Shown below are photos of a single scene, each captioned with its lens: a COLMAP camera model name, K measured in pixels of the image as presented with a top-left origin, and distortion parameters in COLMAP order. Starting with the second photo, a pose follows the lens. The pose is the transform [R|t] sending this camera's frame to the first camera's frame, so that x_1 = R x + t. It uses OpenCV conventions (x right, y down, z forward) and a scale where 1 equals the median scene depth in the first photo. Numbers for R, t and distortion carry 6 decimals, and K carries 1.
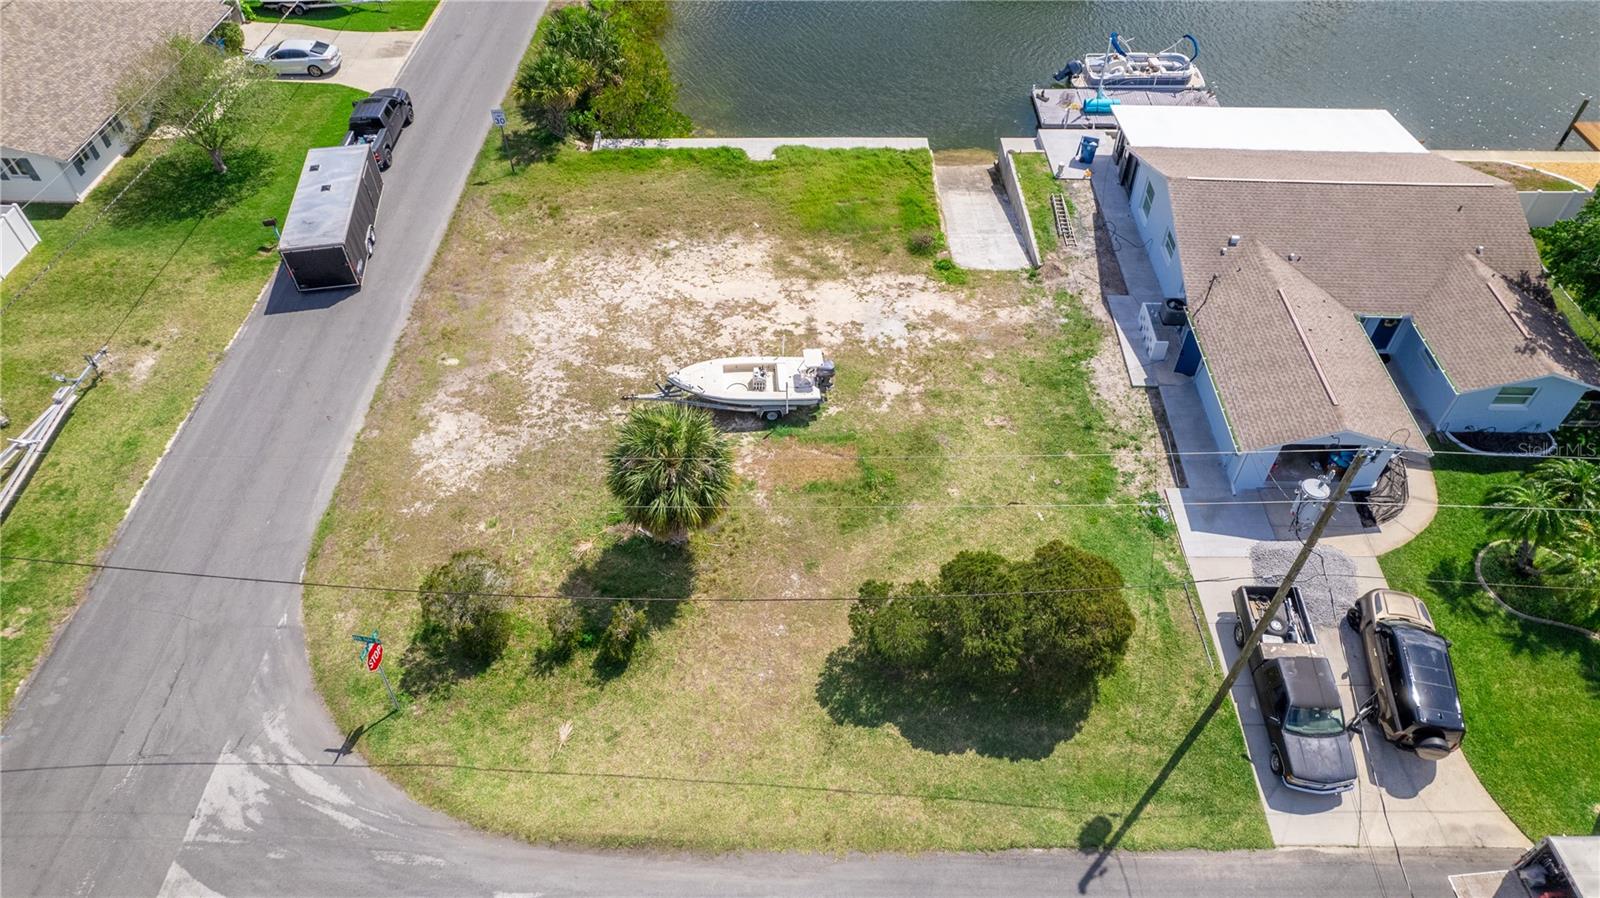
lens RADIAL K [[1024.1, 0, 809.8], [0, 1024.1, 441.4], [0, 0, 1]] dist [-0.073596, 0.066603]
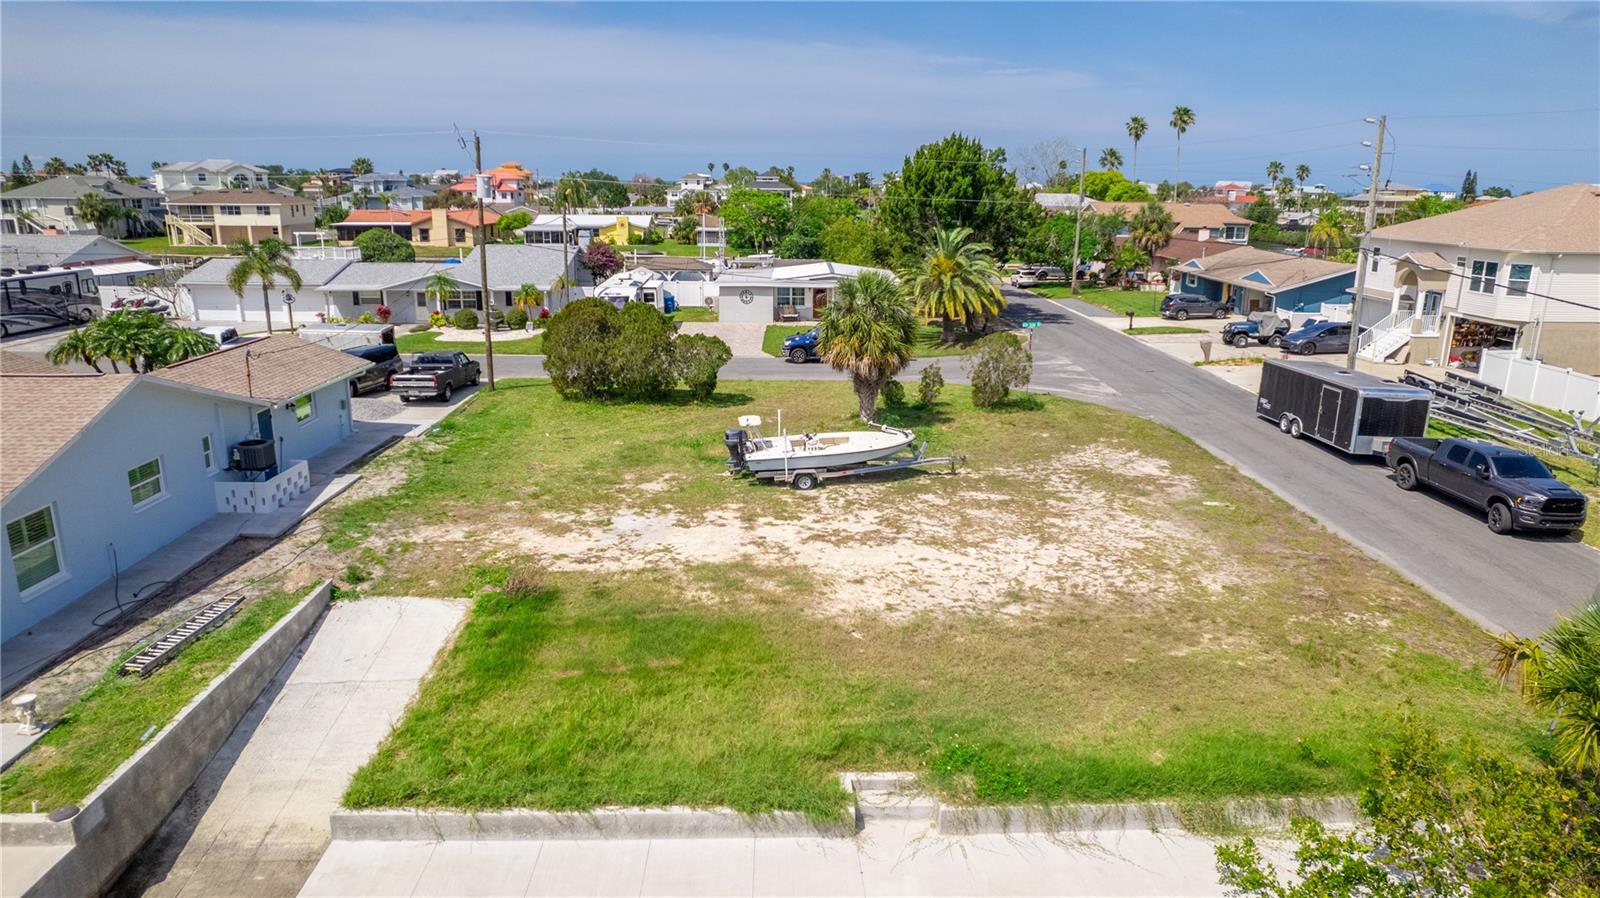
lens RADIAL K [[1024.1, 0, 809.8], [0, 1024.1, 441.4], [0, 0, 1]] dist [-0.073596, 0.066603]
pose [[-0.999314, -0.004192, -0.036794, -0.014102], [-0.034186, 0.486411, 0.873061, -0.737367], [0.014237, 0.873720, -0.486220, 1.275865]]
